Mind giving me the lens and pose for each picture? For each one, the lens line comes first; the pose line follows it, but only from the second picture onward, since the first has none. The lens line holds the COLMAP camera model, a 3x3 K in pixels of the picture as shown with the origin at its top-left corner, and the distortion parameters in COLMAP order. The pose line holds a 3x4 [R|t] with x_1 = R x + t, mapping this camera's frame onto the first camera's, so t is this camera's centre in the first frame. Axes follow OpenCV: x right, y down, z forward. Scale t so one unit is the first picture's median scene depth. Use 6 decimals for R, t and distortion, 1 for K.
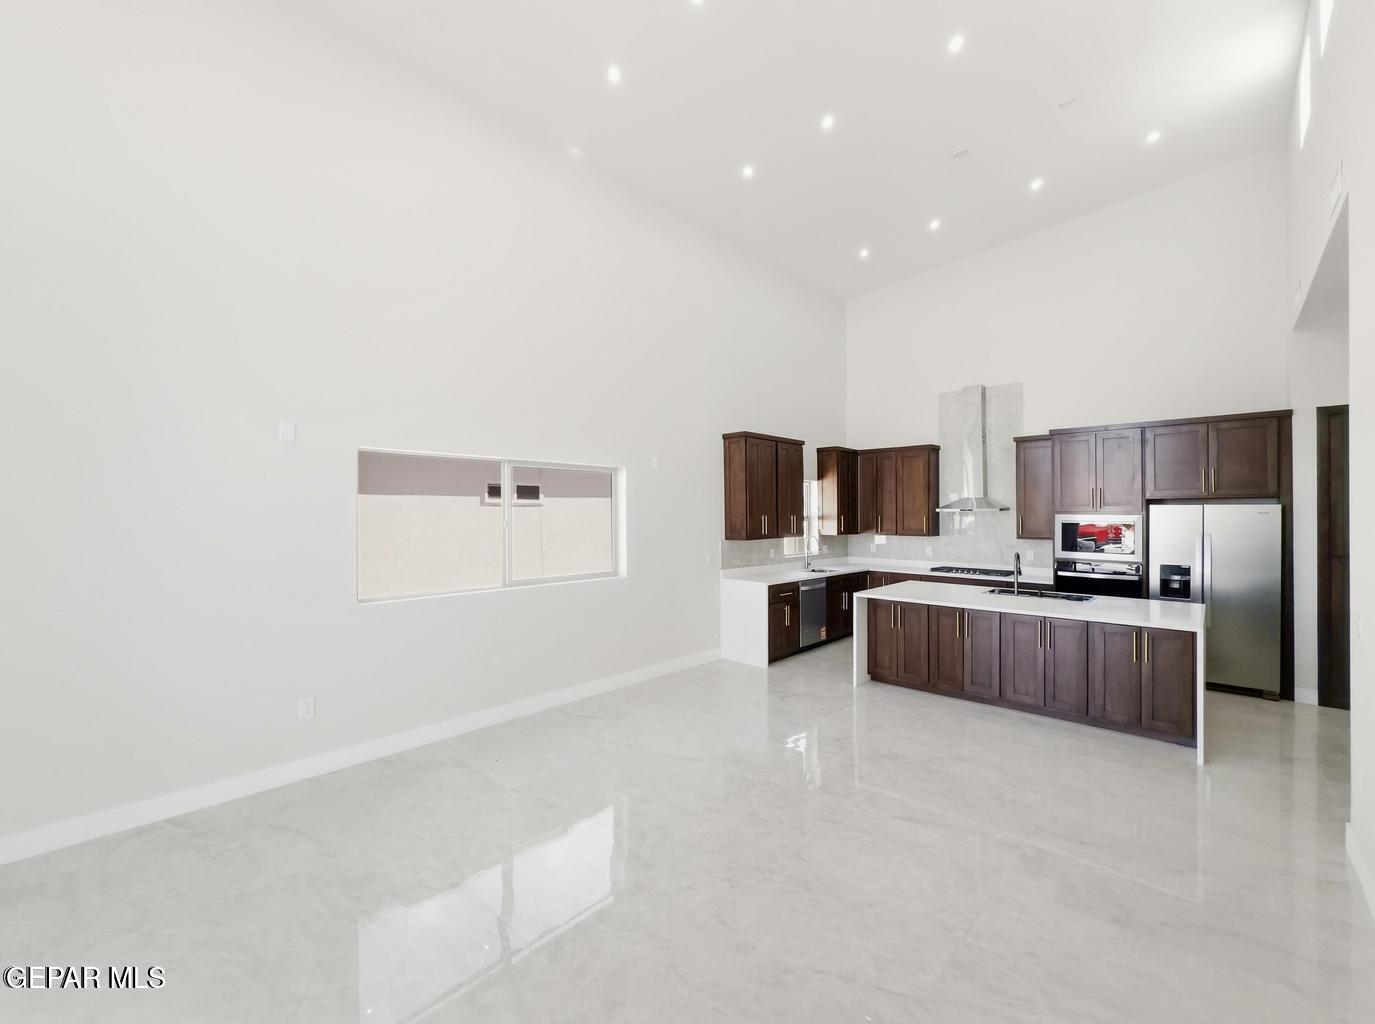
lens RADIAL K [[559.4, 0, 687.5], [0, 559.4, 512.0], [0, 0, 1]] dist [0.005615, -0.000125]
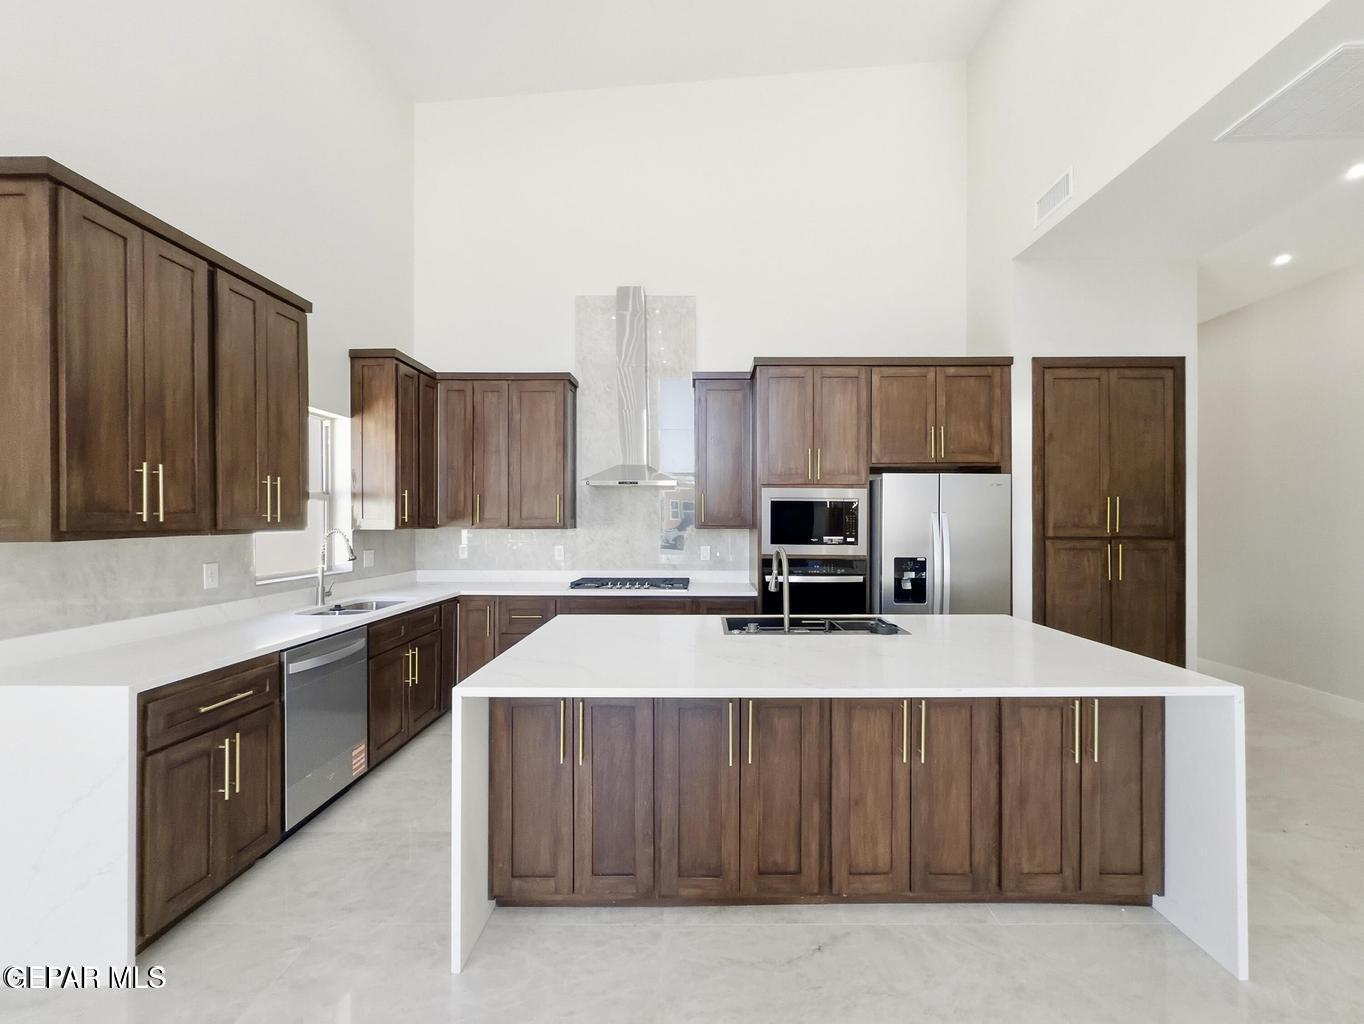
lens RADIAL K [[566.0, 0, 690.5], [0, 566.0, 515.9], [0, 0, 1]] dist [-0.002893, -0.000158]
pose [[0.734307, 0.003983, 0.678806, 0.145076], [-0.001465, 0.999990, -0.004283, 0.037502], [-0.678816, 0.002150, 0.734305, 0.550276]]
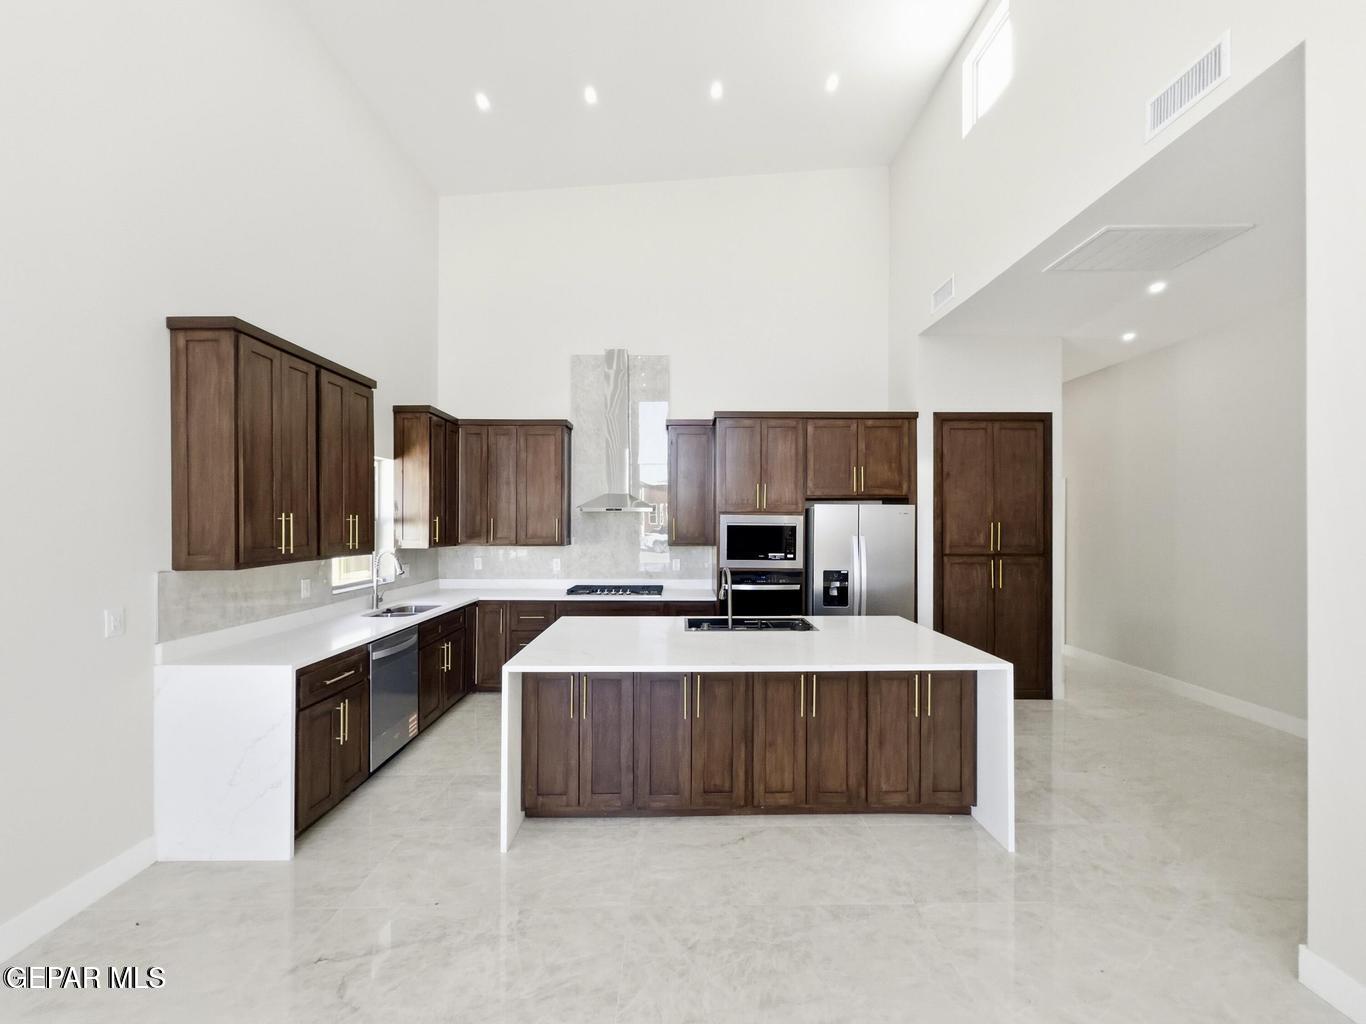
lens RADIAL K [[545.9, 0, 676.6], [0, 545.9, 514.2], [0, 0, 1]] dist [-0.001399, 0.000017]
pose [[0.726925, 0.009125, 0.686657, 0.061116], [-0.002467, 0.999940, -0.010676, 0.011159], [-0.686713, 0.006066, 0.726904, 0.445078]]
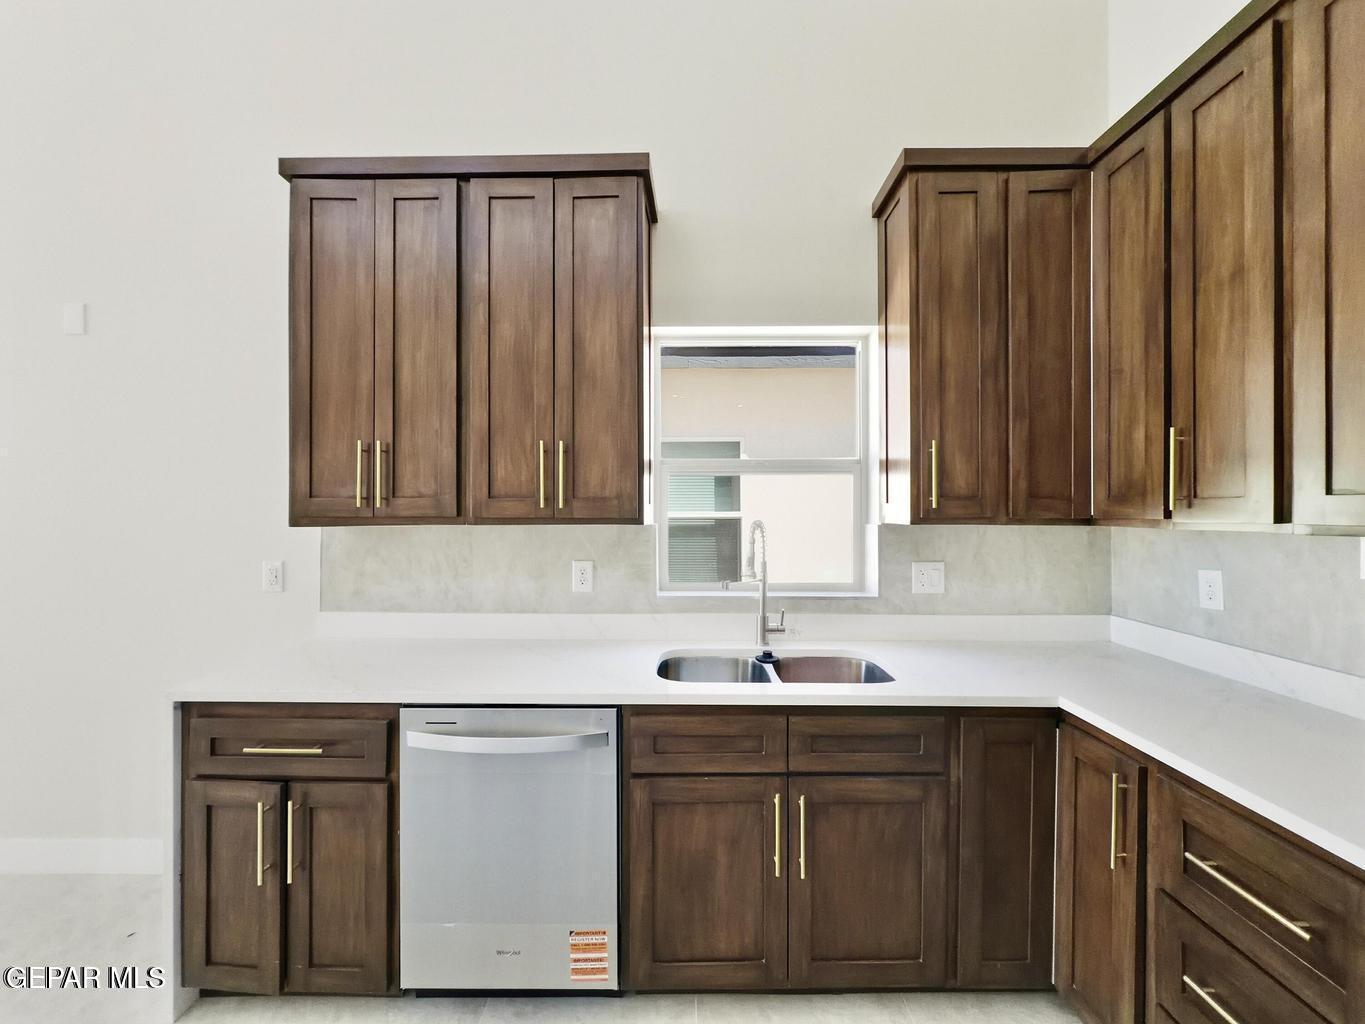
lens RADIAL K [[545.5, 0, 676.1], [0, 545.5, 514.2], [0, 0, 1]] dist [-0.001399, 0.000017]
pose [[0.681023, -0.000656, -0.732262, 0.447036], [0.003583, 0.999991, 0.002436, 0.043258], [0.732254, -0.004283, 0.681019, 0.929034]]
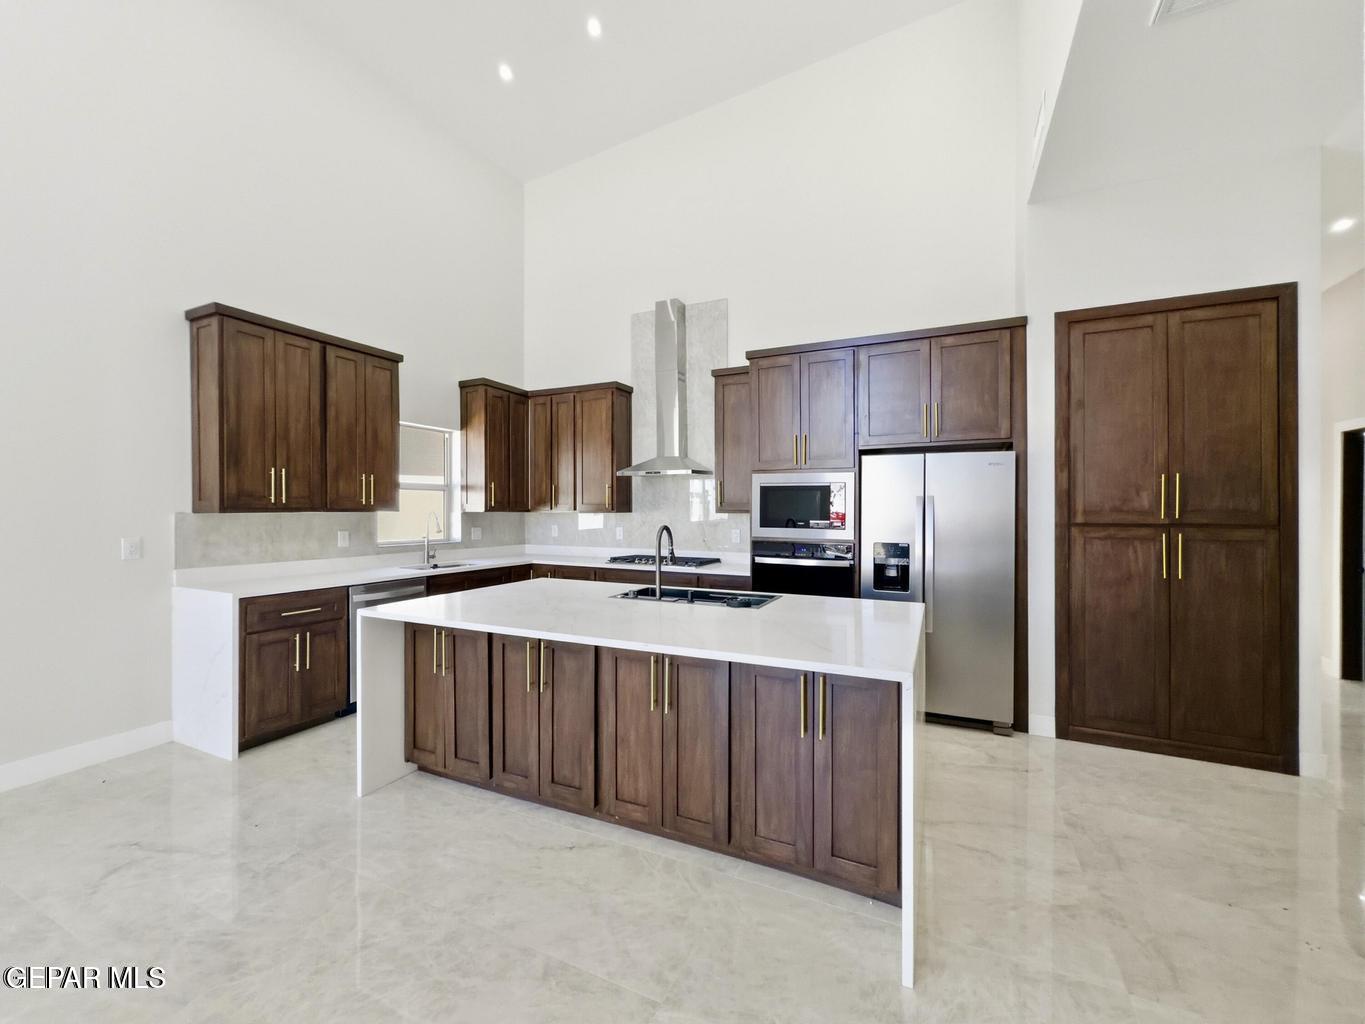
lens RADIAL K [[551.0, 0, 679.5], [0, 551.0, 506.5], [0, 0, 1]] dist [-0.000534, 0.000166]
pose [[0.952210, 0.003797, 0.305420, 0.348367], [-0.002583, 0.999987, -0.004379, 0.044776], [-0.305432, 0.003380, 0.952208, 0.367831]]
